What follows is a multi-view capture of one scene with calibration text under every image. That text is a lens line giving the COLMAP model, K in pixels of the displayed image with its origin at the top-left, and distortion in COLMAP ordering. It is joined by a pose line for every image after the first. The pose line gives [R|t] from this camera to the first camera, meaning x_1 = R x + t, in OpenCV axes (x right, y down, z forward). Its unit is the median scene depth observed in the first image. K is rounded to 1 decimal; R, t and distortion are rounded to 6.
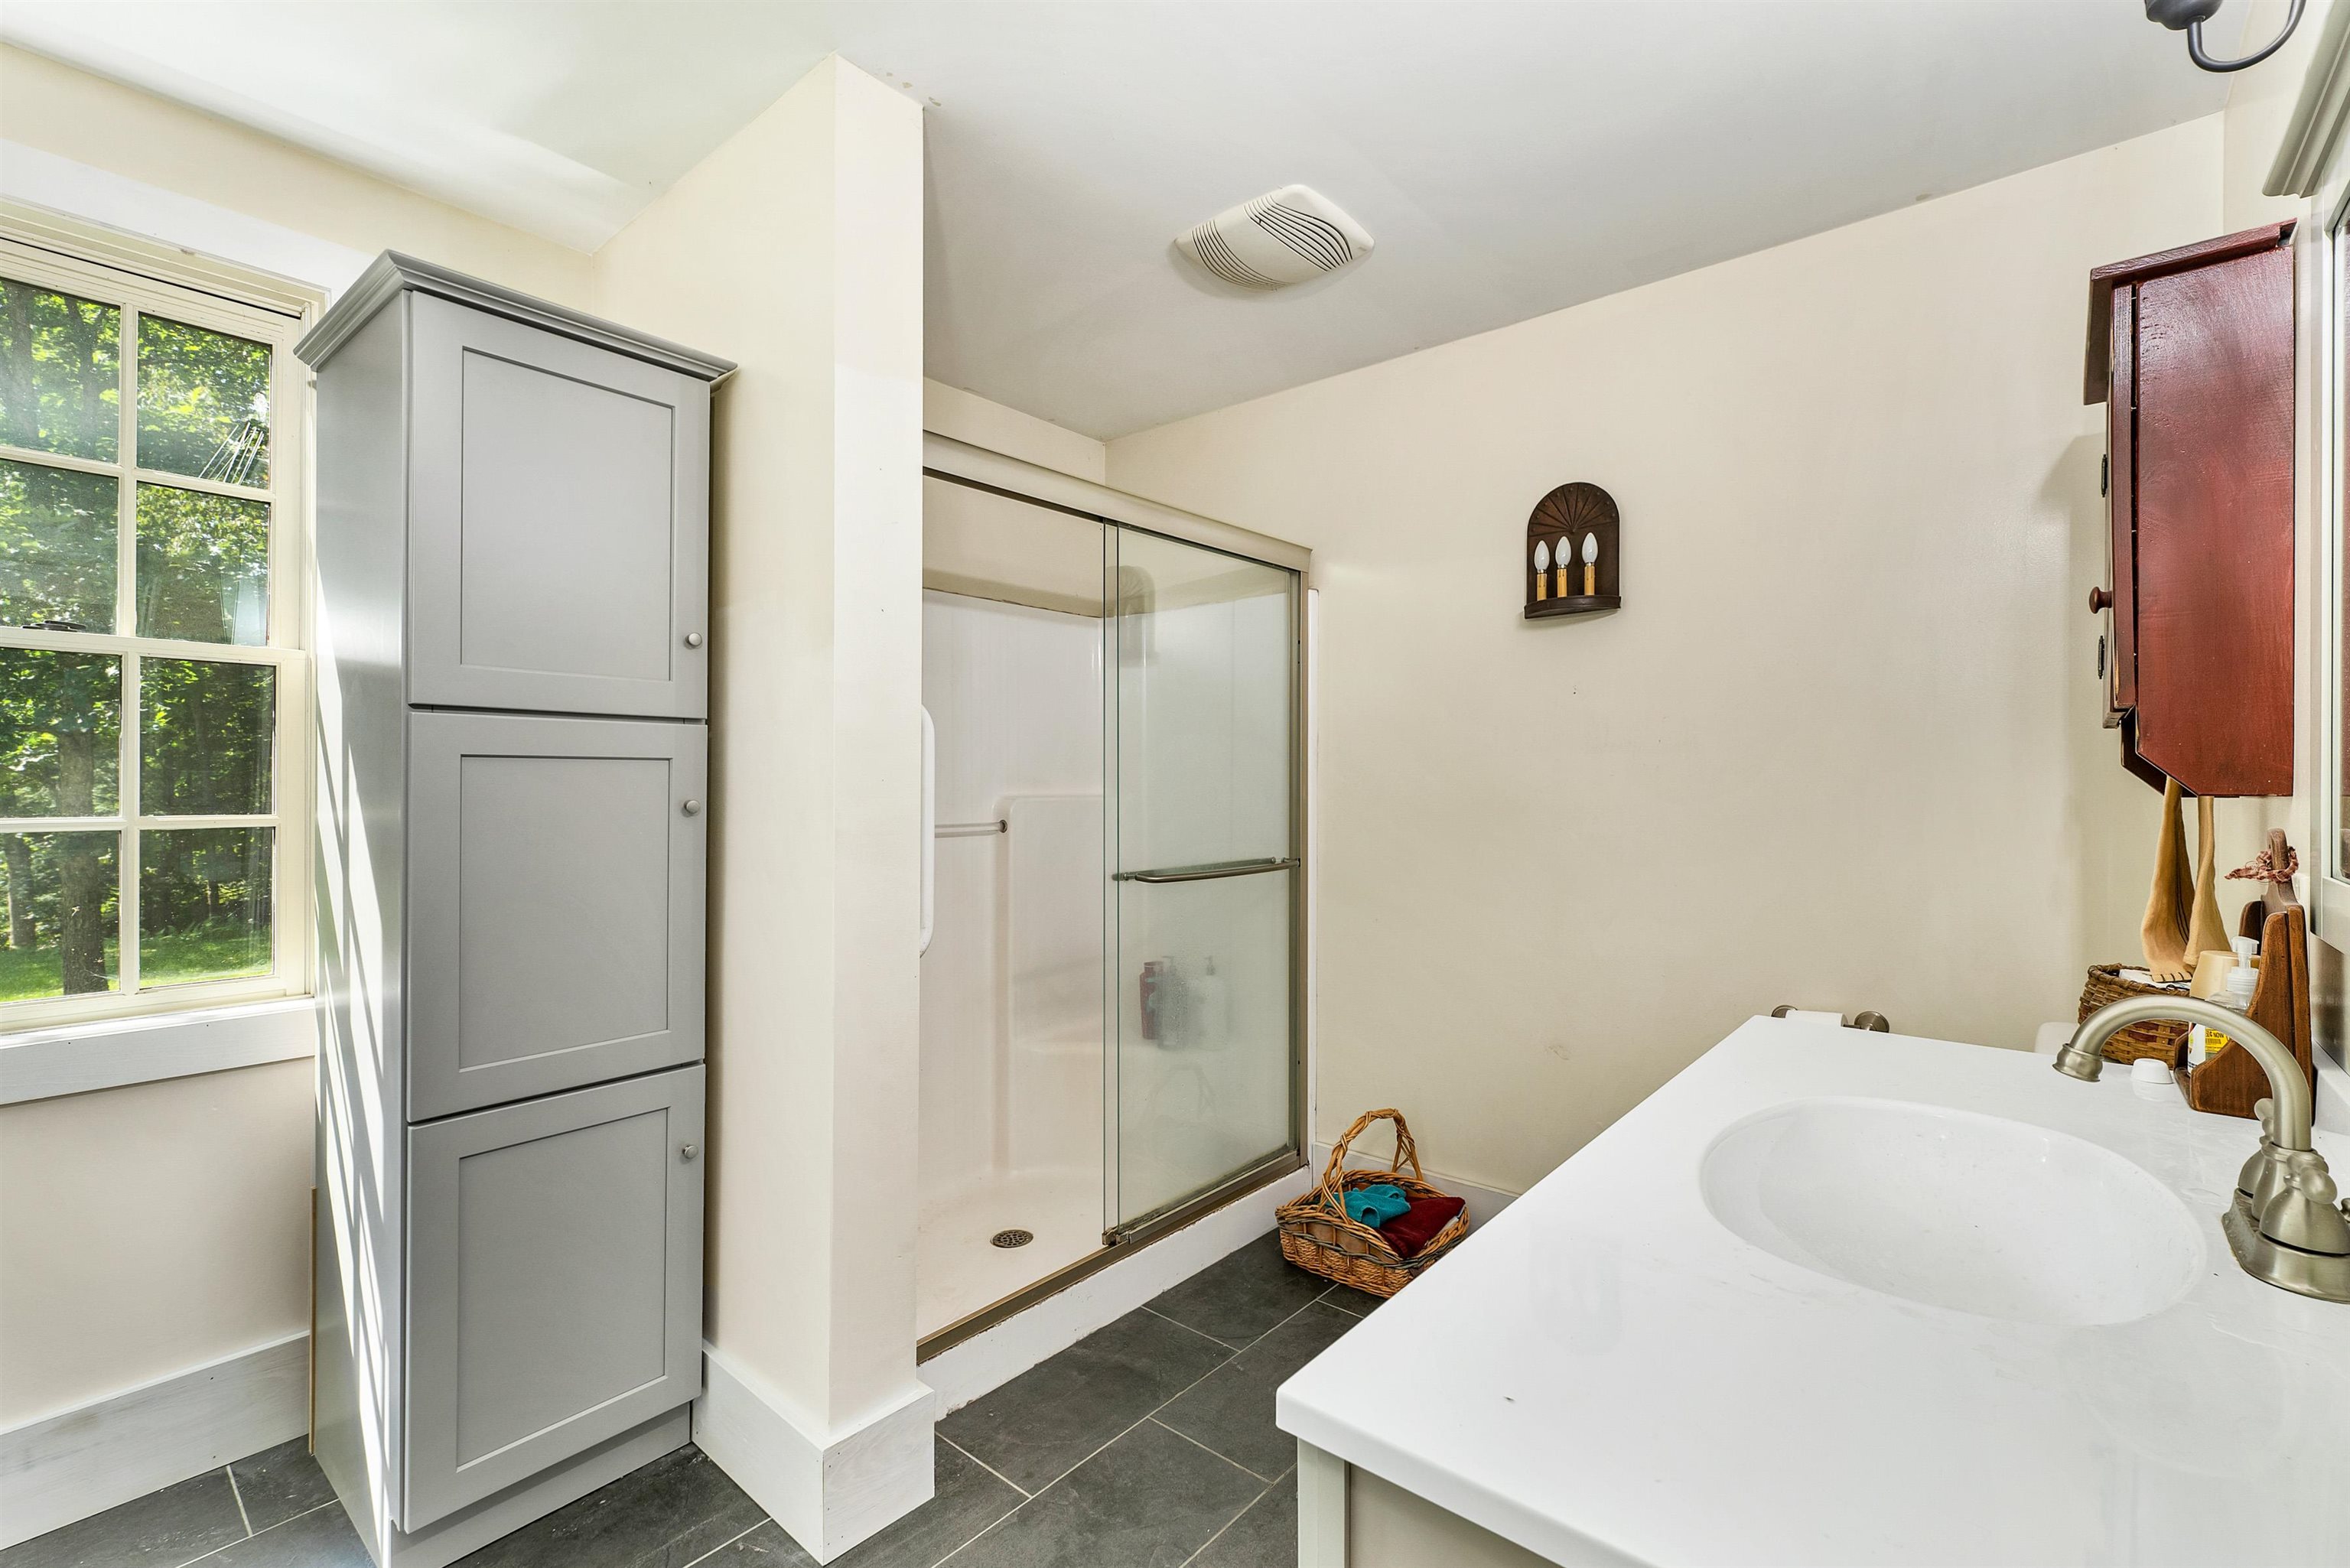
lens RADIAL K [[1014.8, 0, 1165.1], [0, 1014.8, 788.2], [0, 0, 1]] dist [0.002988, -0.000260]
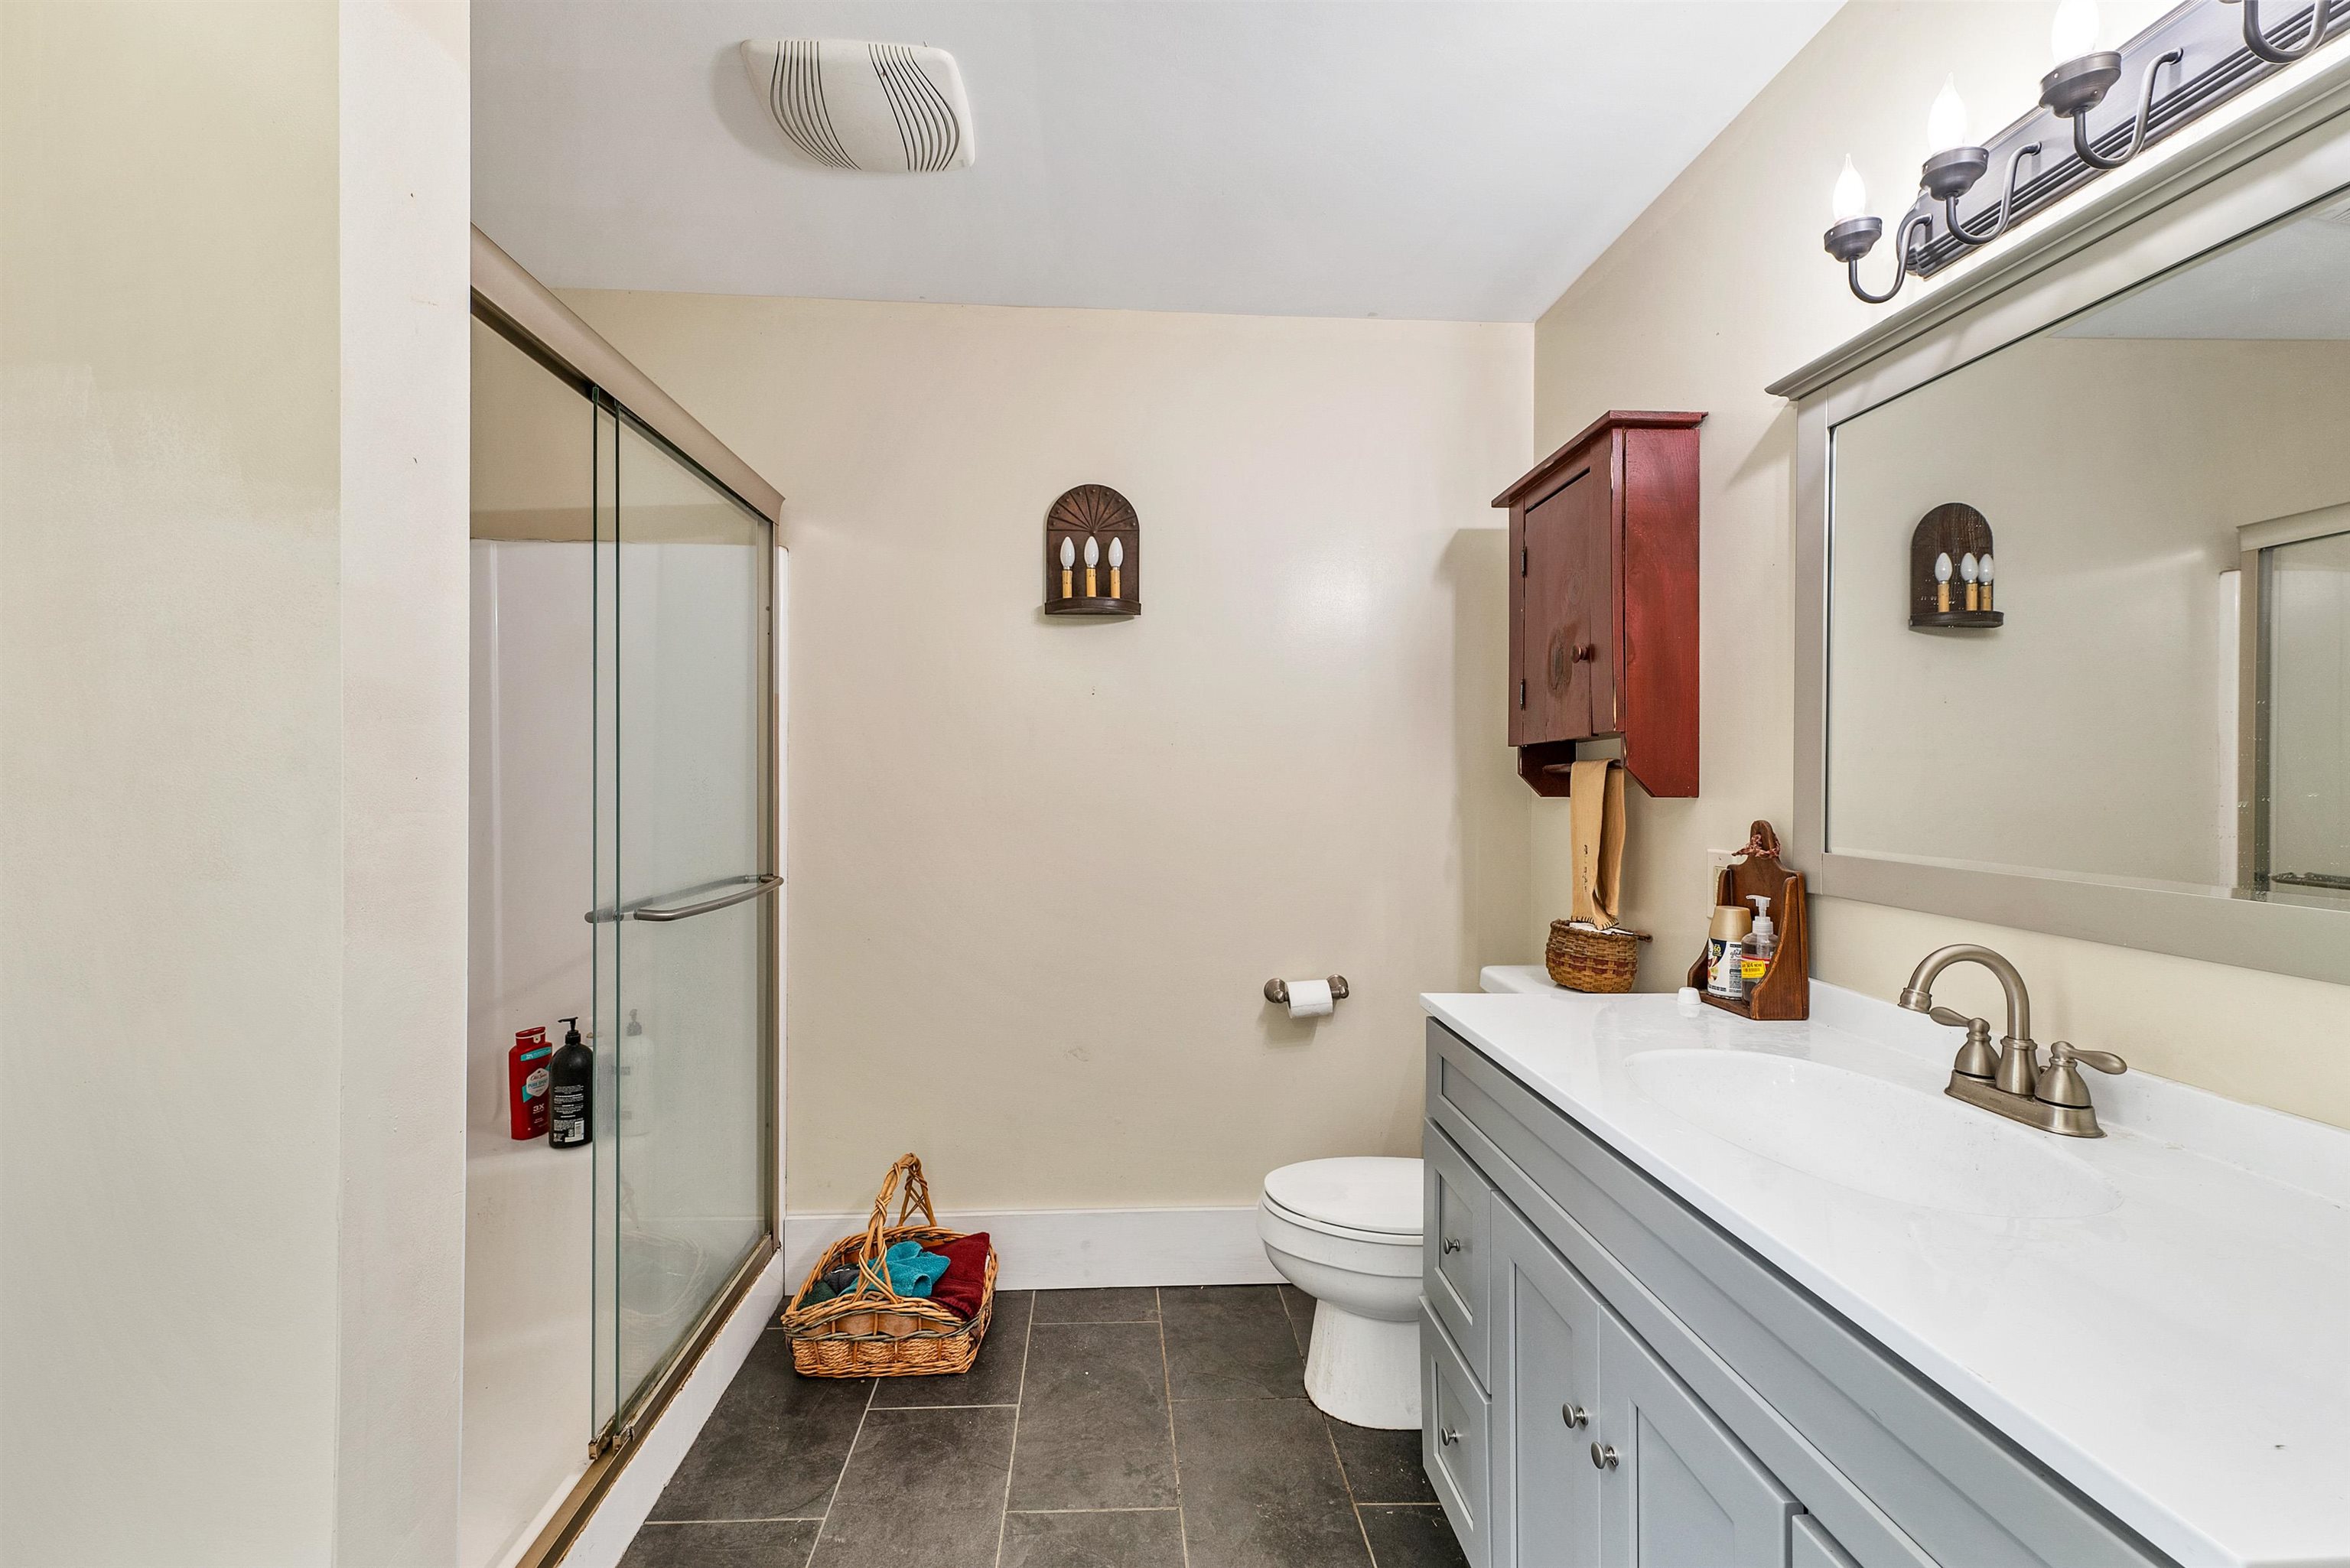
lens RADIAL K [[1014.8, 0, 1186.5], [0, 1014.8, 782.0], [0, 0, 1]] dist [0.002988, -0.000260]
pose [[0.723611, 0.005702, 0.690185, -0.227987], [-0.003981, 0.999984, -0.004088, -0.002964], [-0.690197, 0.000210, 0.723622, 0.216361]]
